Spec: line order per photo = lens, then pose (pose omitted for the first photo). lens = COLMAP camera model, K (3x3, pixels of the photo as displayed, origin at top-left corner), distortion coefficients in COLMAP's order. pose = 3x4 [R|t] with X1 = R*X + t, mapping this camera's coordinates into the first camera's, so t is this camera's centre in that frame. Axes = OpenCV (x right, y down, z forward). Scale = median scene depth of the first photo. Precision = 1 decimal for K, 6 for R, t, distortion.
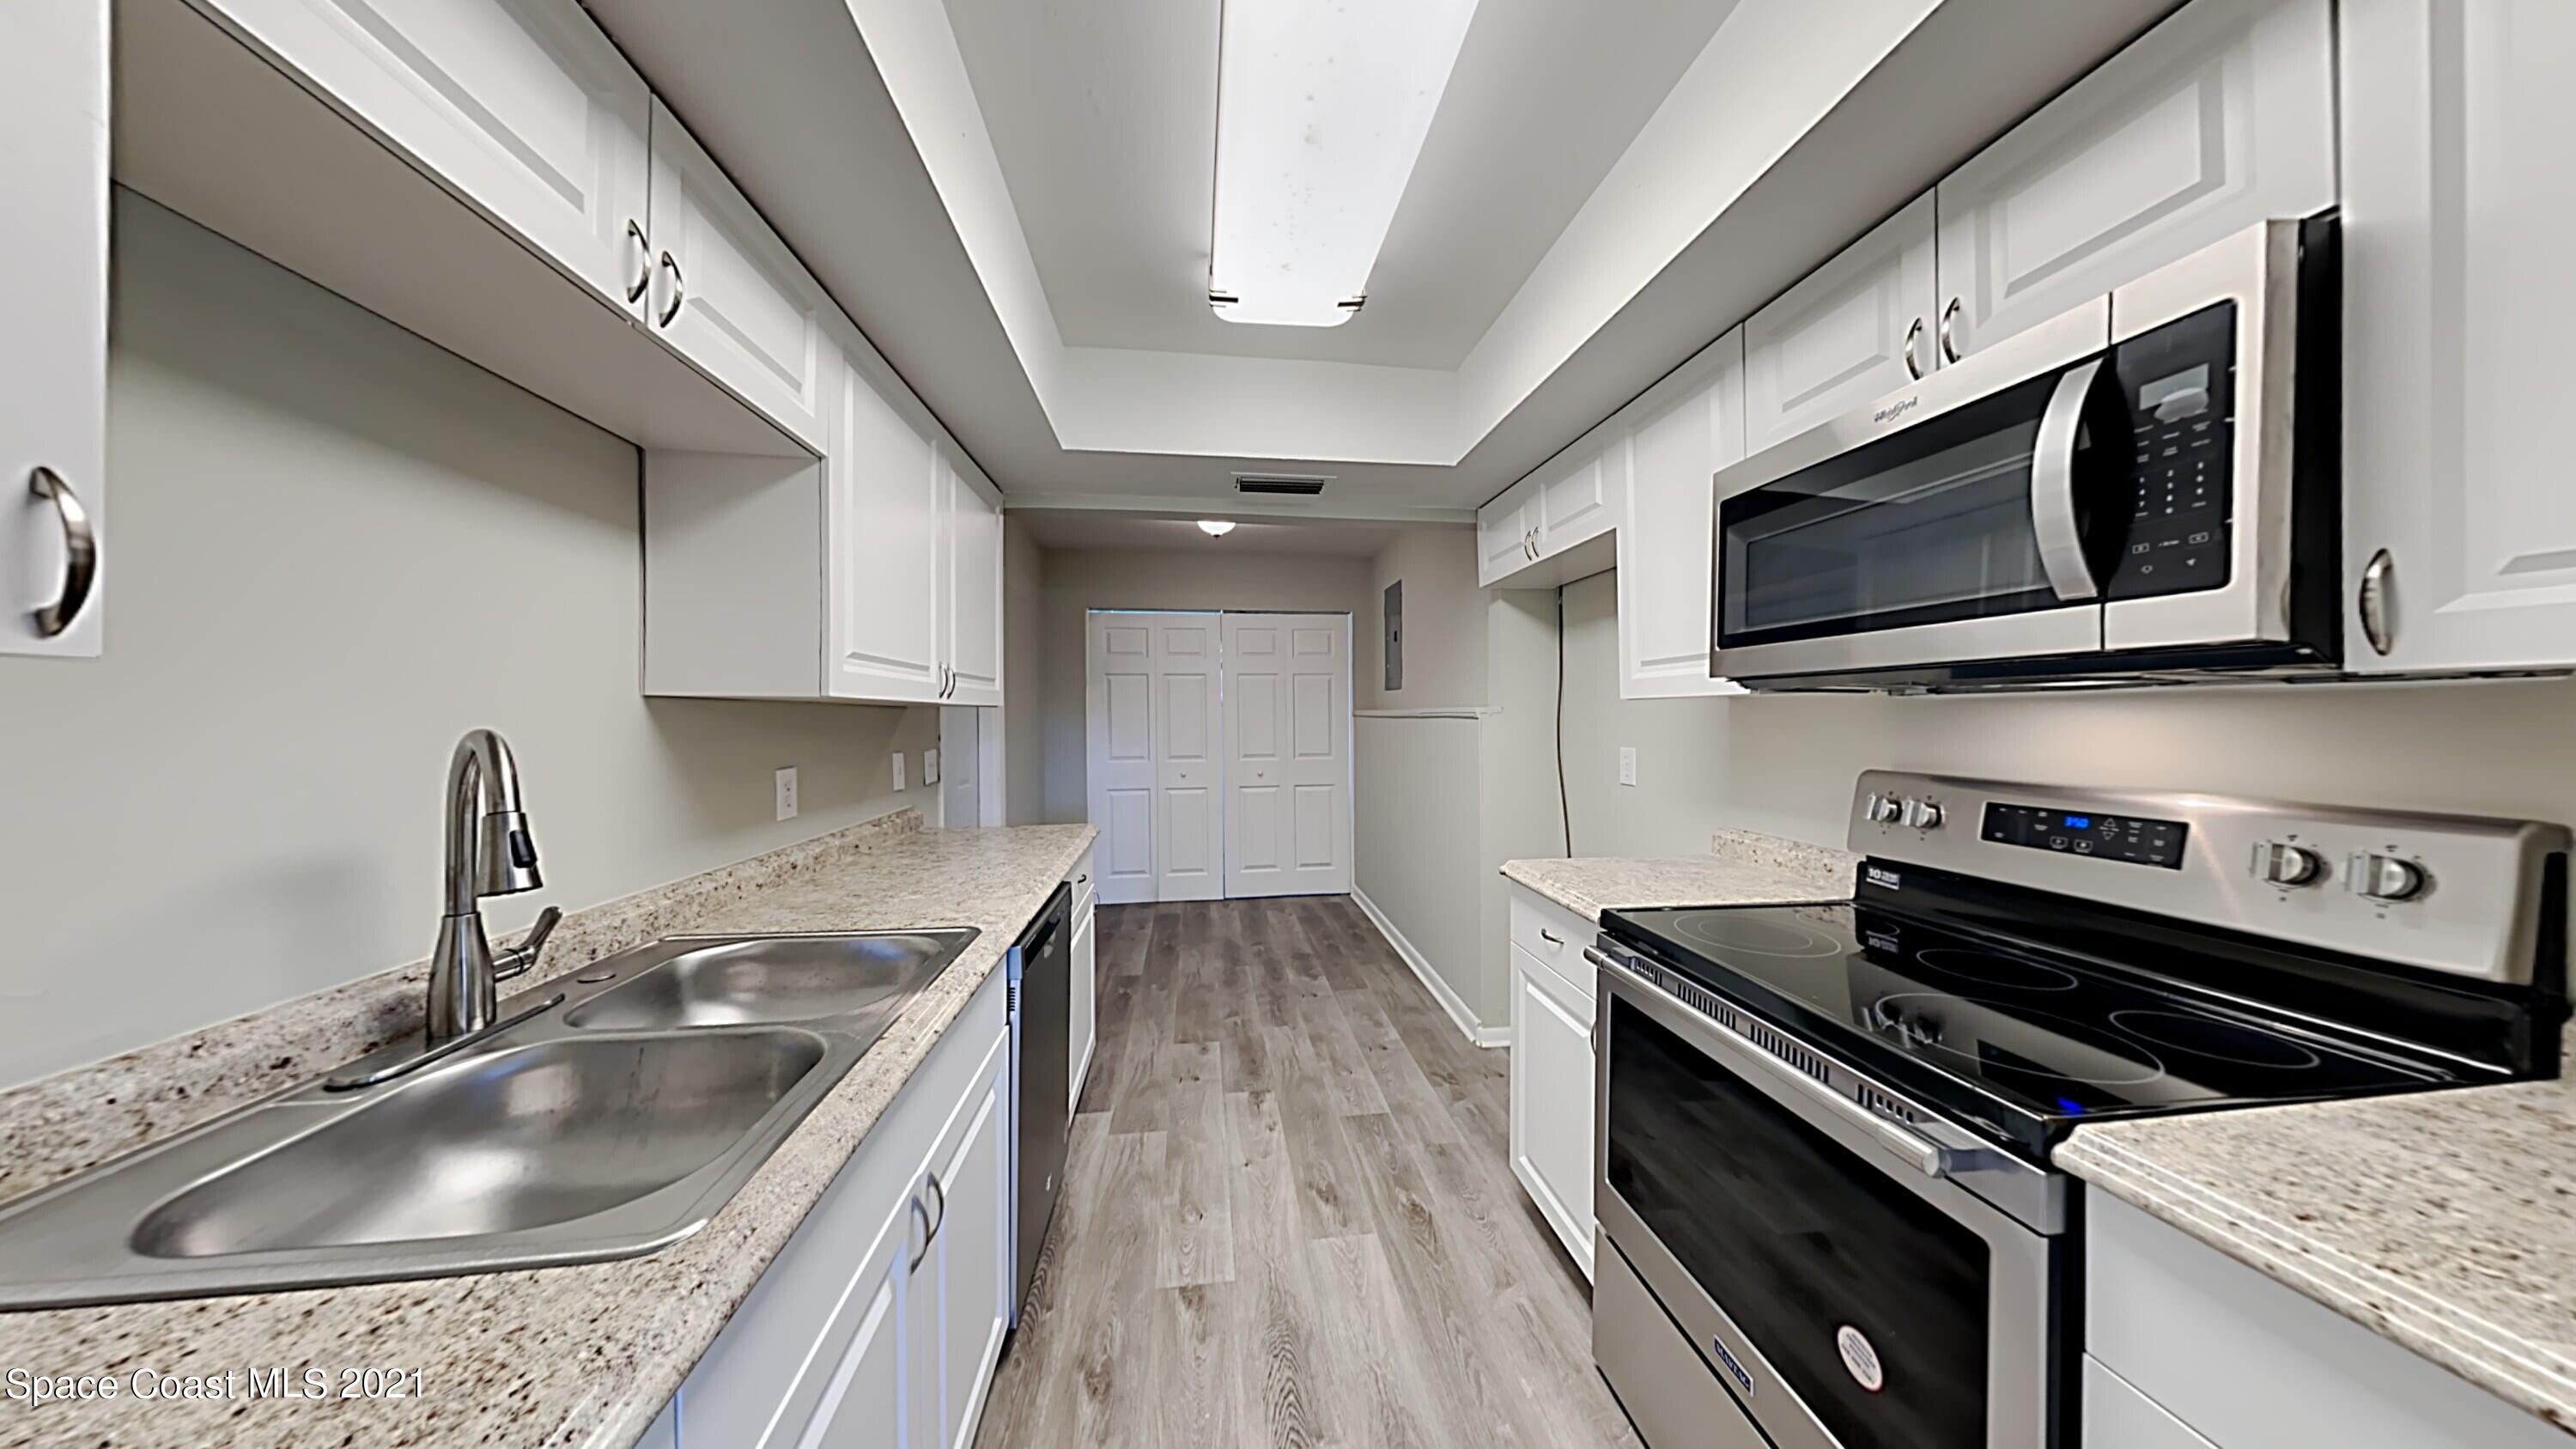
lens RADIAL K [[711.2, 0, 1288.6], [0, 711.2, 716.2], [0, 0, 1]] dist [-0.000057, -0.000001]
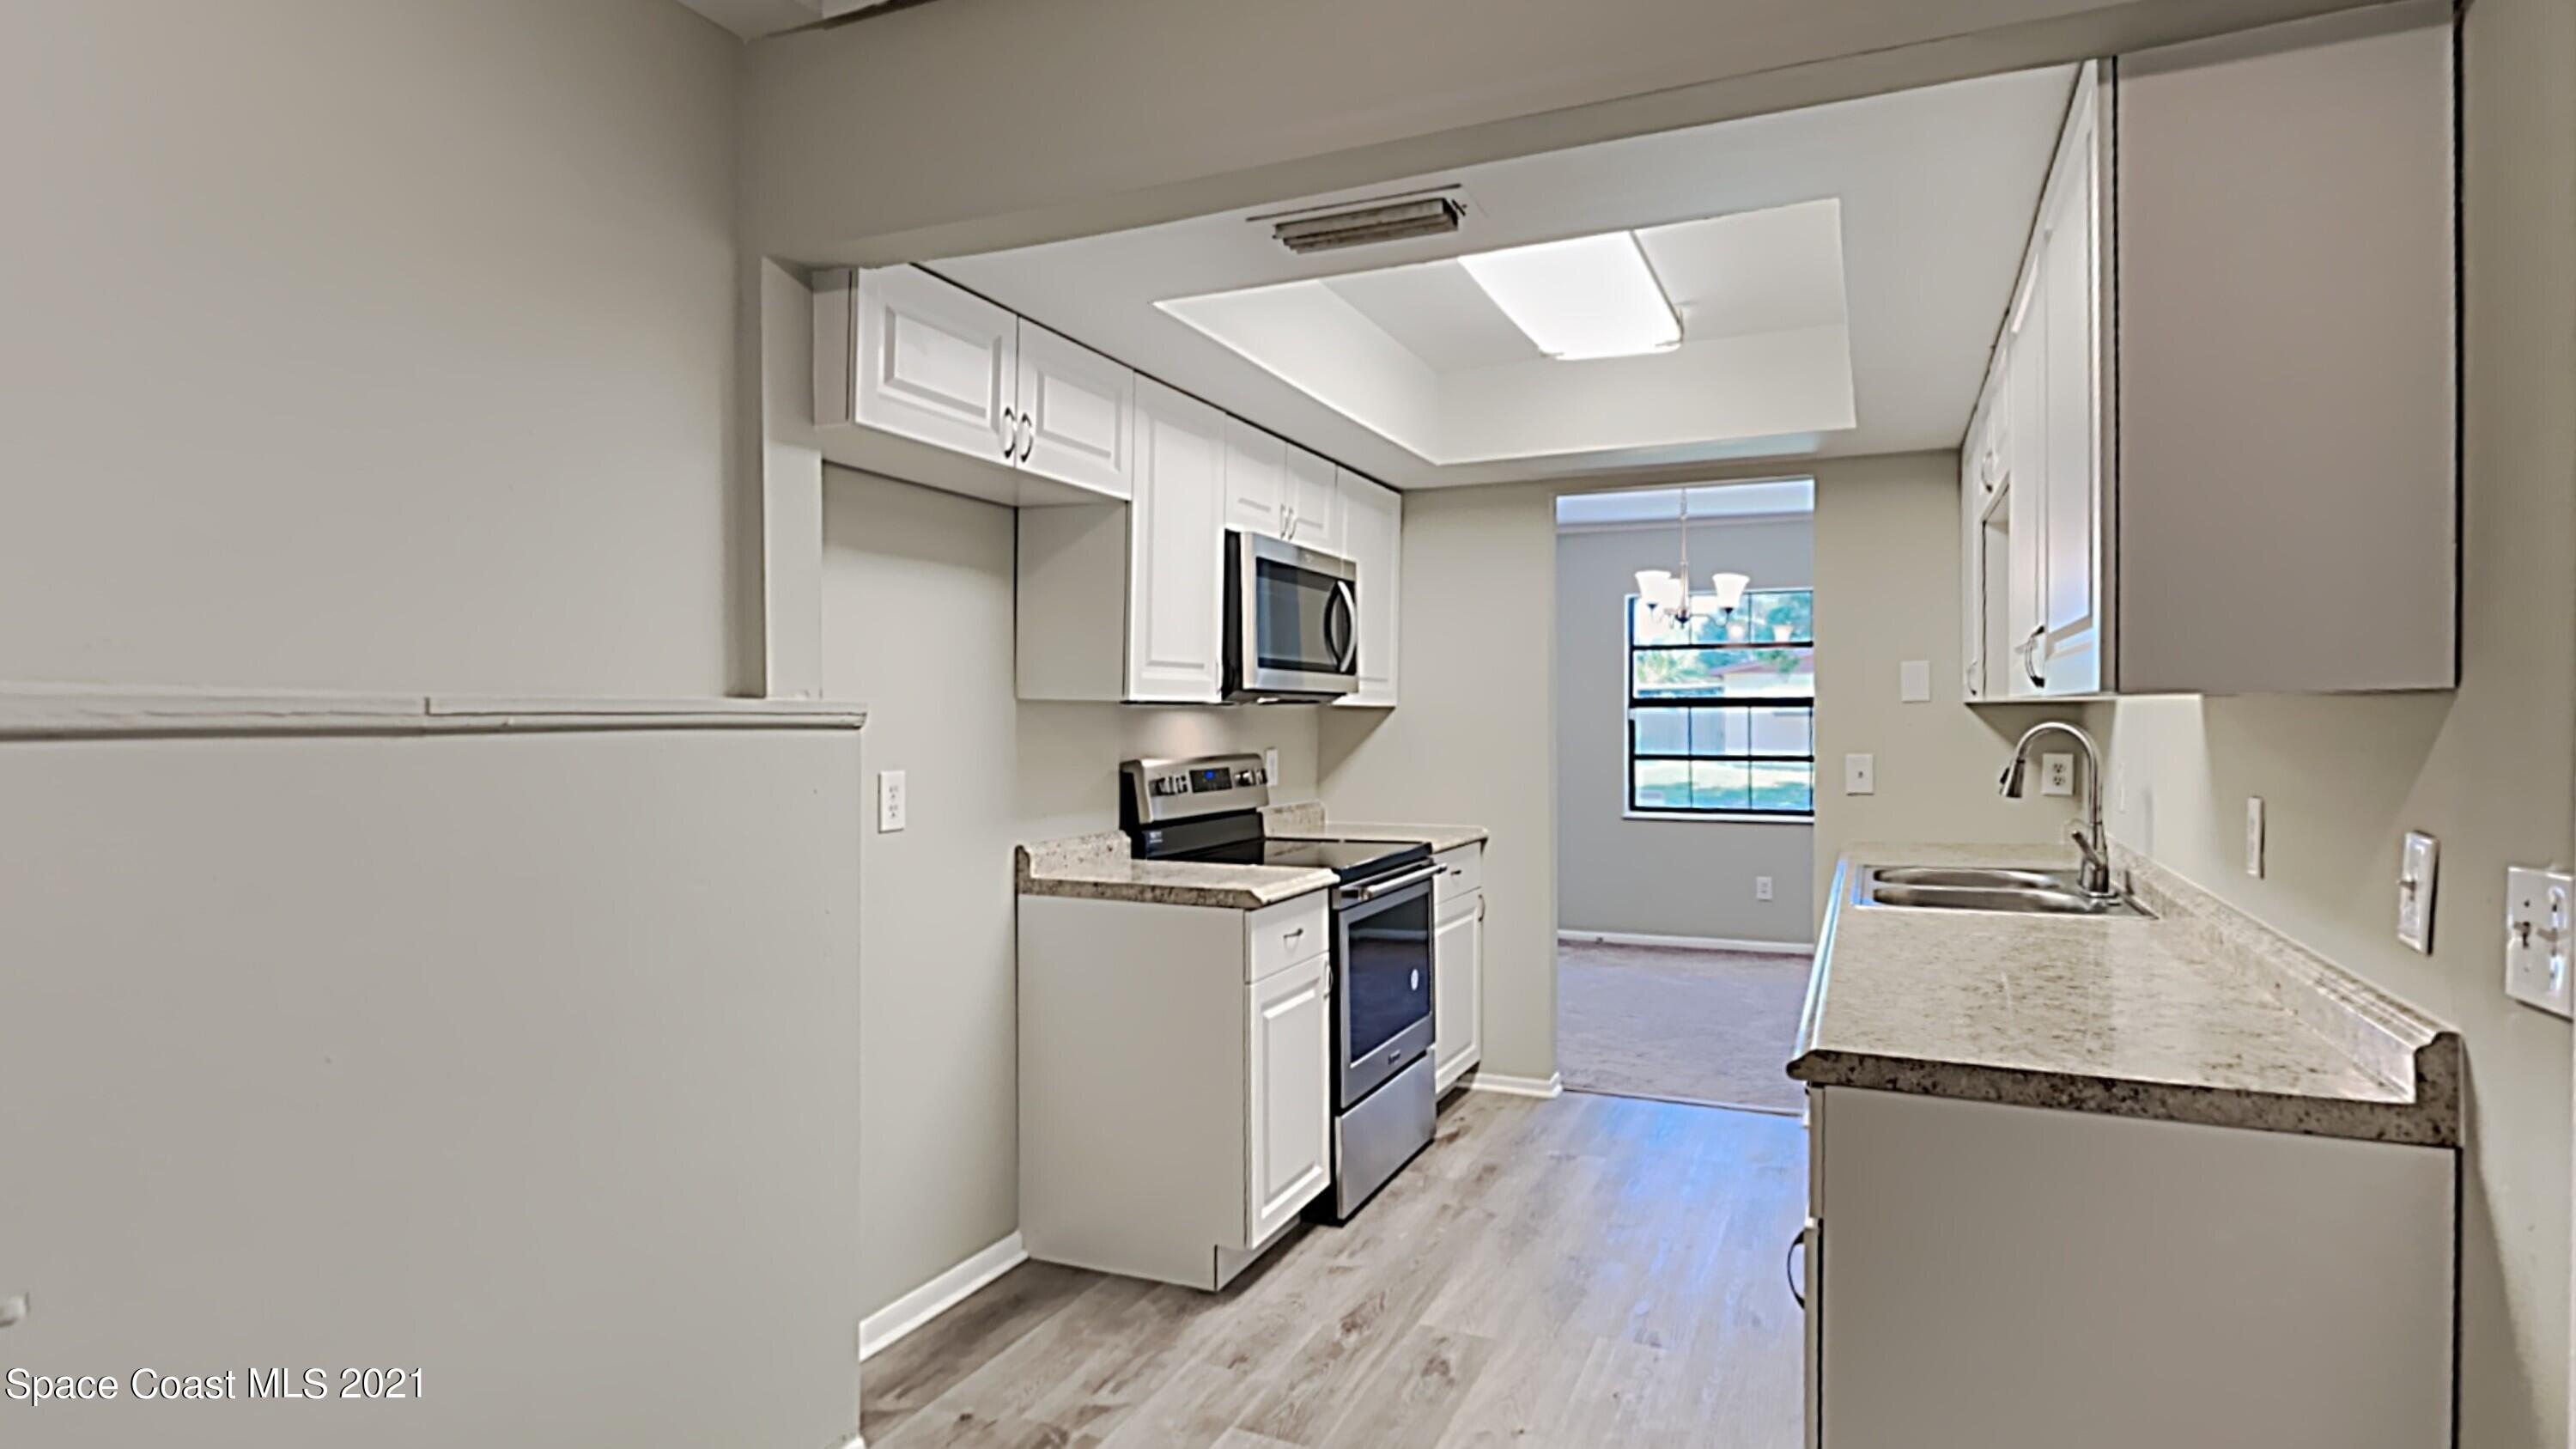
lens RADIAL K [[1206.6, 0, 1284.5], [0, 1206.6, 719.5], [0, 0, 1]] dist [0.001204, 0.000050]
pose [[-0.836295, 0.000708, 0.548279, -0.434839], [0.002872, 0.999991, 0.003089, -0.005556], [-0.548272, 0.004158, -0.836290, 1.851584]]
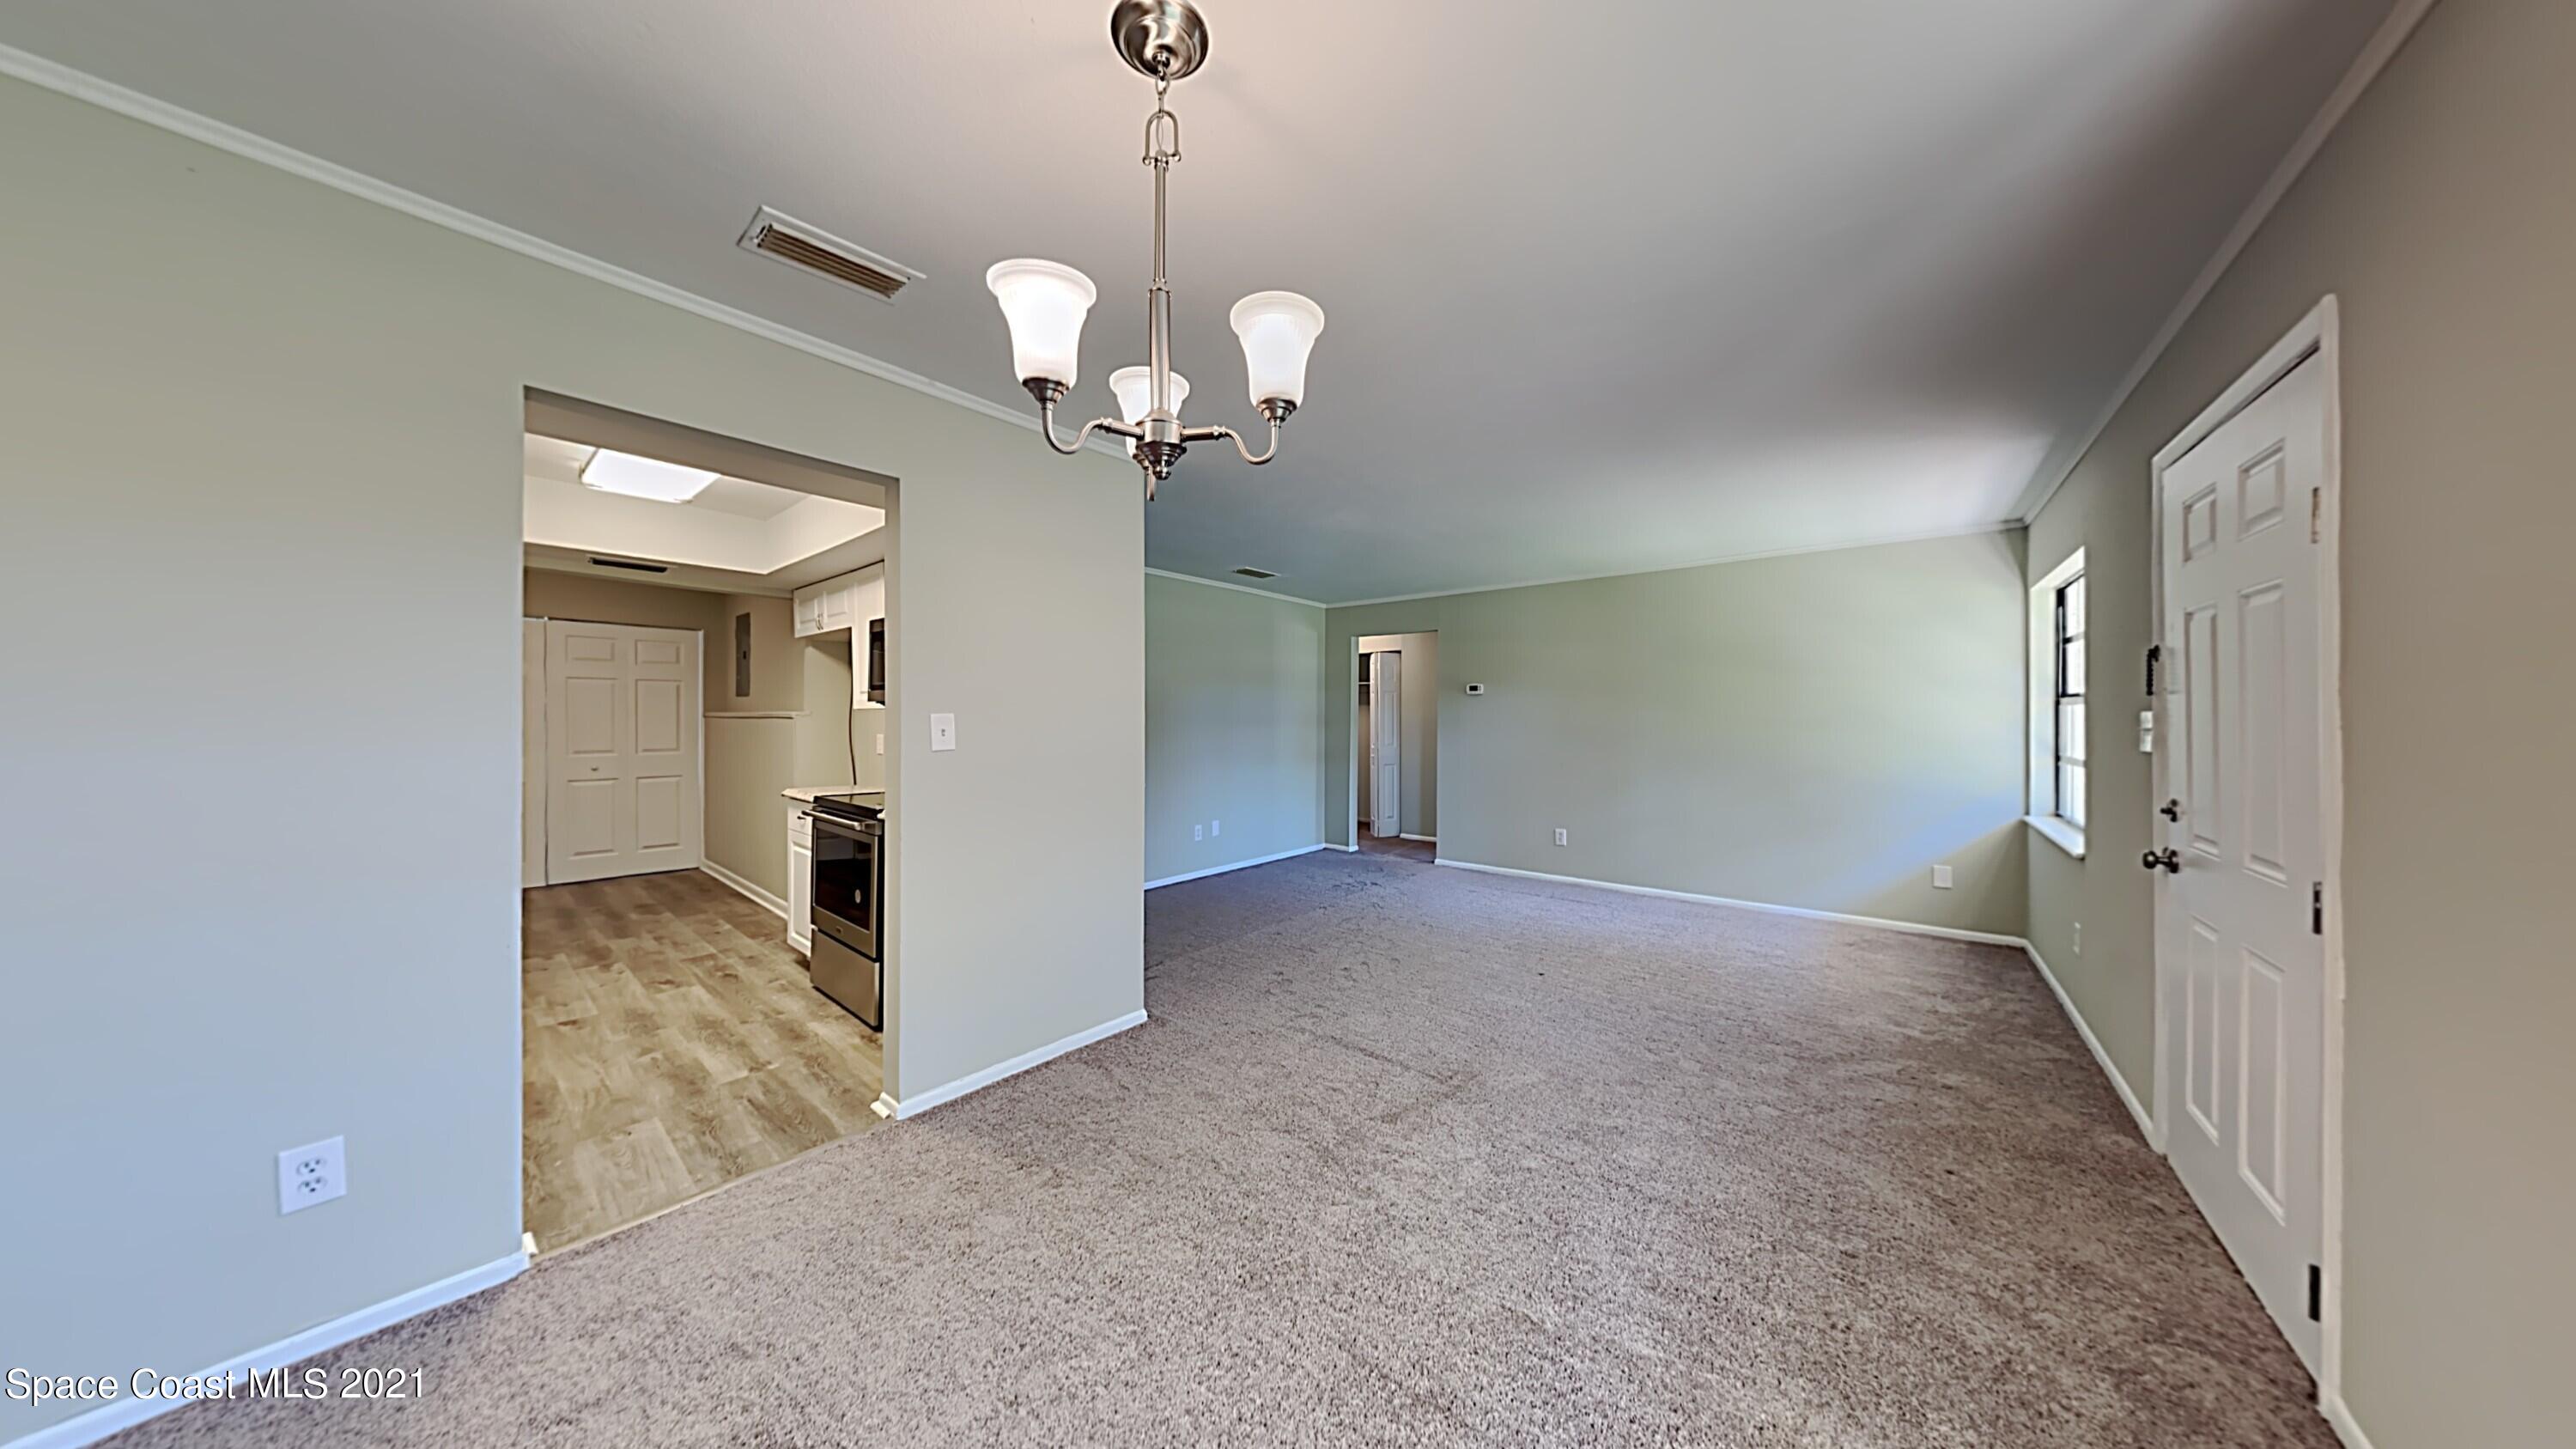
lens RADIAL K [[719.3, 0, 1295.8], [0, 719.3, 716.9], [0, 0, 1]] dist [-0.001244, 0.000028]
pose [[0.726088, 0.008416, 0.687550, -0.037498], [-0.006171, 0.999965, -0.005723, 0.003729], [-0.687574, -0.000087, 0.726114, -1.217512]]
